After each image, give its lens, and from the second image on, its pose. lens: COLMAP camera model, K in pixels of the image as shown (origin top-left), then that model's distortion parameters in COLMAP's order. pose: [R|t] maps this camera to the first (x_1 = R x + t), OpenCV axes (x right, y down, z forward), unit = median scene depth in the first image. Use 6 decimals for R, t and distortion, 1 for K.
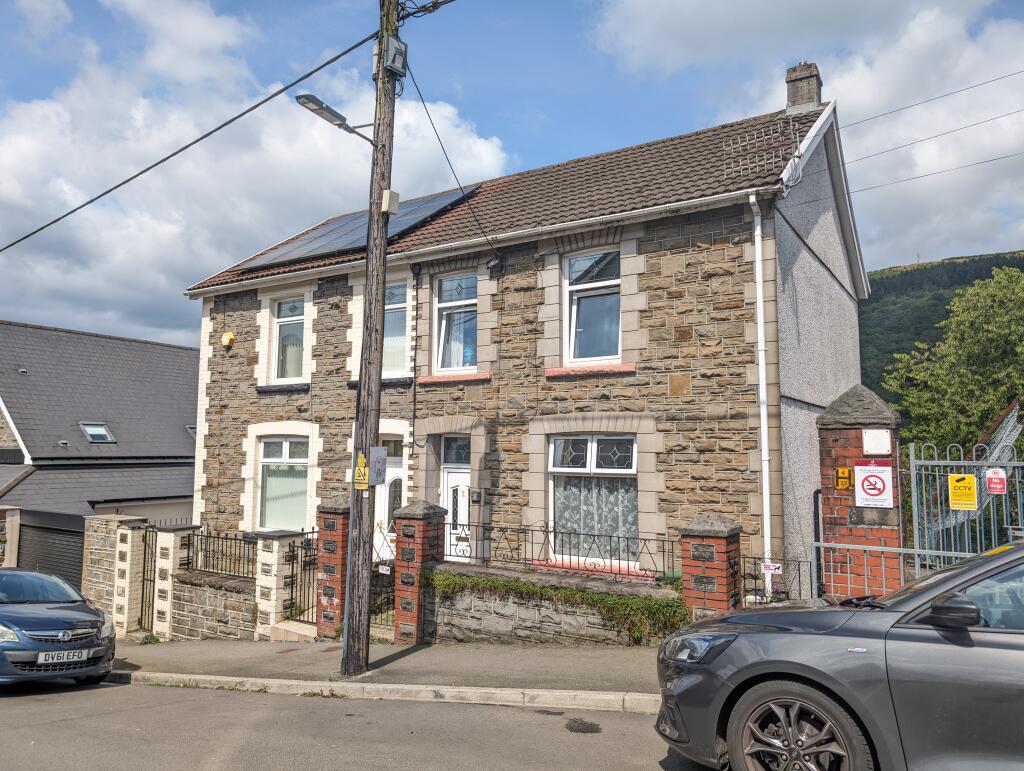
lens RADIAL K [[722.4, 0, 516.4], [0, 722.4, 380.6], [0, 0, 1]] dist [0.058526, -0.077825]
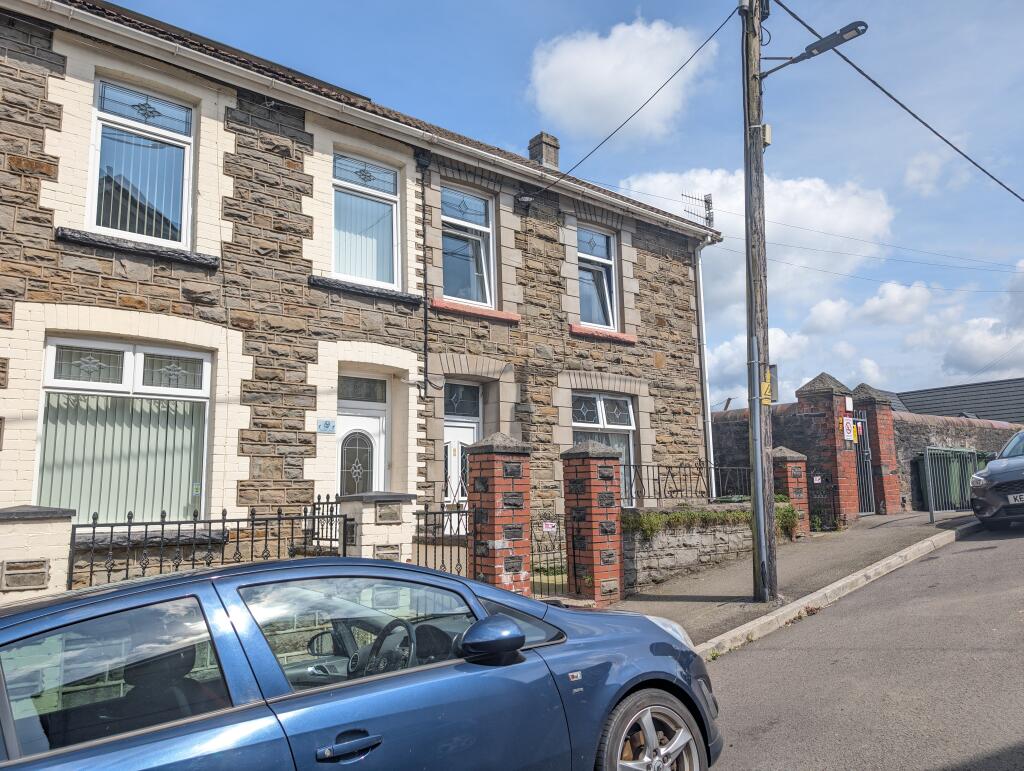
lens RADIAL K [[723.4, 0, 515.3], [0, 723.4, 388.9], [0, 0, 1]] dist [0.064079, -0.097420]
pose [[0.317775, 0.133421, 0.938732, -0.977048], [-0.065955, 0.990762, -0.118489, 0.209822], [-0.945870, -0.024262, 0.323639, 0.793221]]
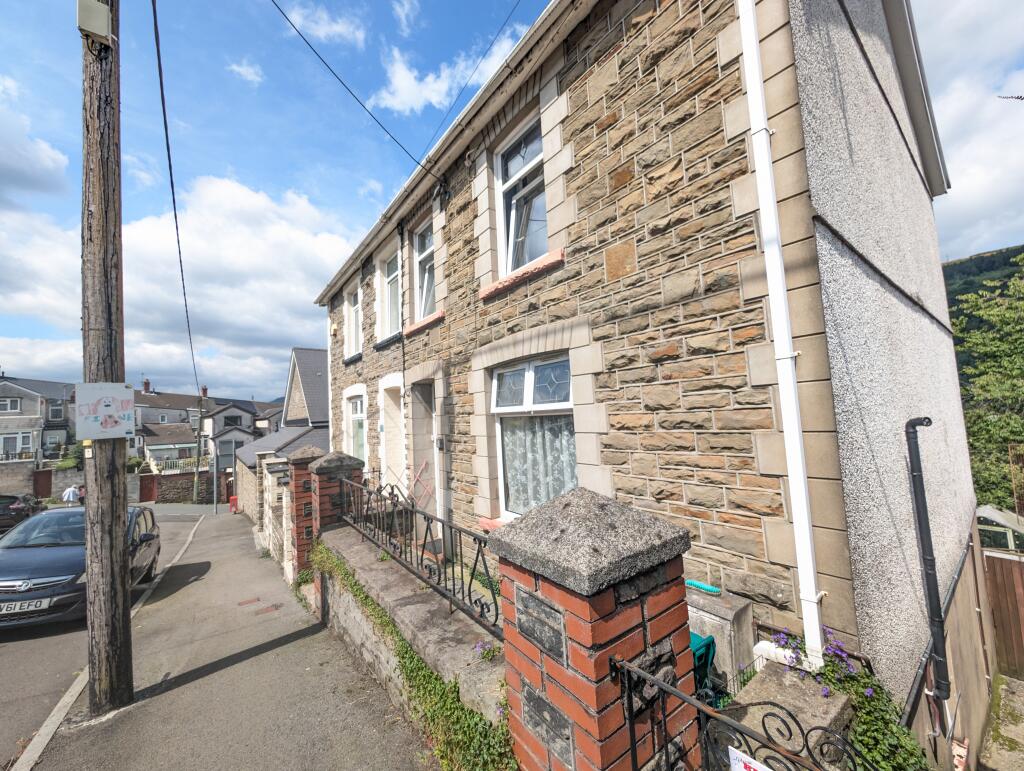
lens RADIAL K [[387.1, 0, 511.9], [0, 387.1, 380.9], [0, 0, 1]] dist [0.026618, -0.010078]
pose [[0.939221, -0.074922, -0.335039, 0.231315], [0.079883, 0.996804, 0.001029, 0.096448], [0.333891, -0.027731, 0.942204, 0.623476]]
